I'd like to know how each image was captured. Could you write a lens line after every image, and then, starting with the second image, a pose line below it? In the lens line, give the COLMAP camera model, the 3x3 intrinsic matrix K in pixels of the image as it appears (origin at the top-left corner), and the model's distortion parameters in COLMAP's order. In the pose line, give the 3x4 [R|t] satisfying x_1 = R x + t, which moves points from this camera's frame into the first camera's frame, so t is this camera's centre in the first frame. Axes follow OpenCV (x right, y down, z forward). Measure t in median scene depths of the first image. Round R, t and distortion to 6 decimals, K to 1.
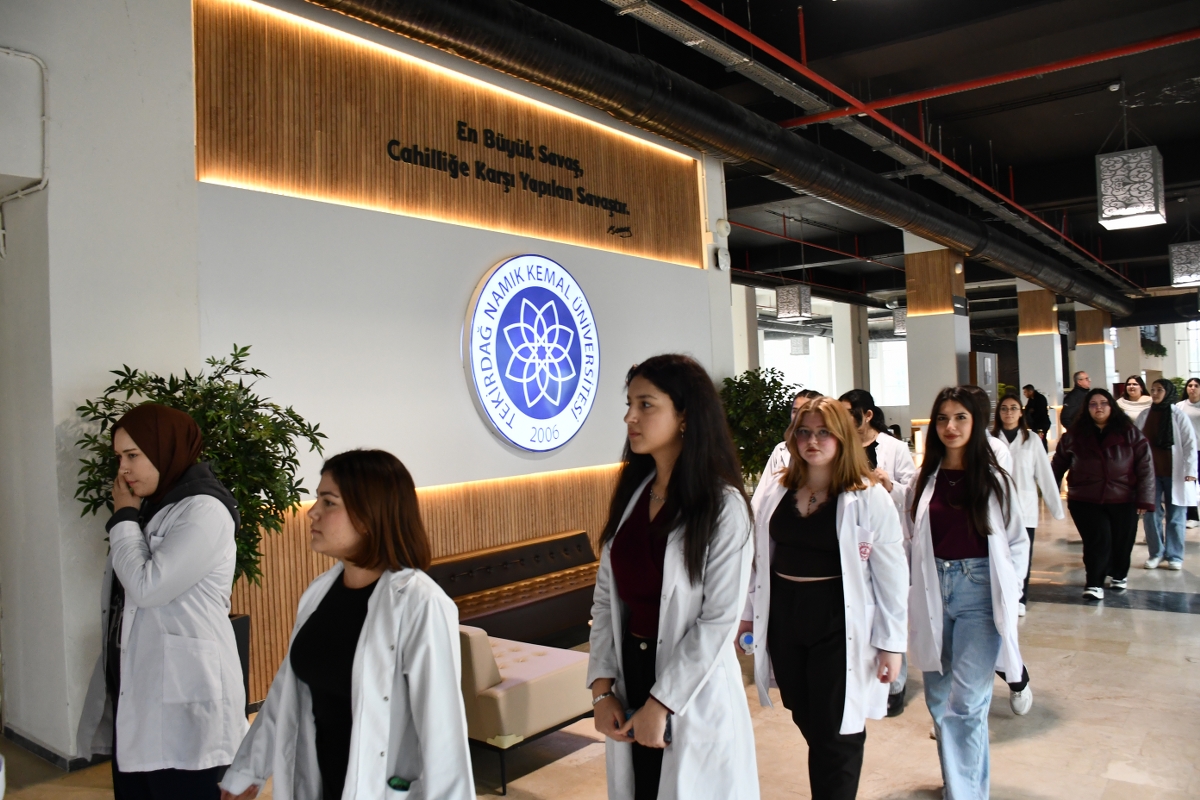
lens RADIAL K [[918.7, 0, 600.0], [0, 918.7, 400.0], [0, 0, 1]] dist [-0.153786, 0.105844]
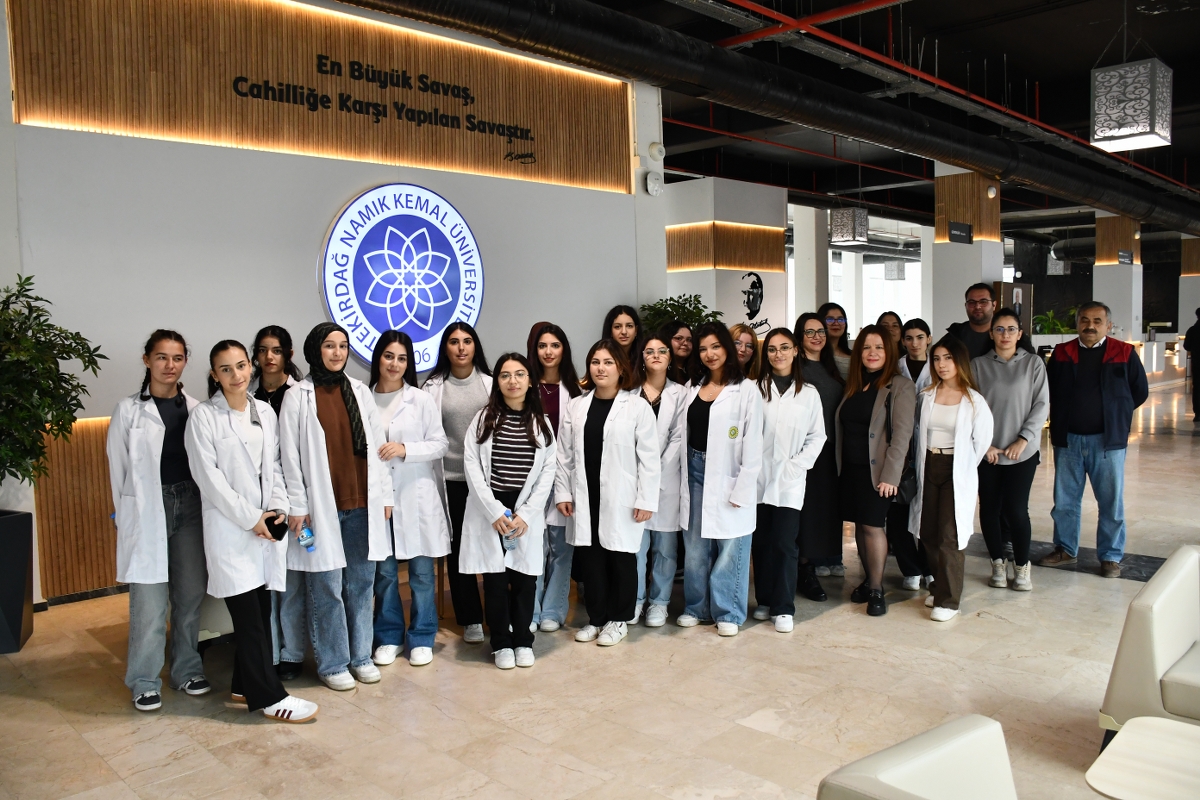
lens RADIAL K [[918.7, 0, 600.0], [0, 918.7, 400.0], [0, 0, 1]] dist [-0.153786, 0.105844]
pose [[0.990775, 0.030592, -0.132022, 0.290326], [-0.018970, 0.995903, 0.088412, -0.010062], [0.134186, -0.085092, 0.987296, 0.001455]]
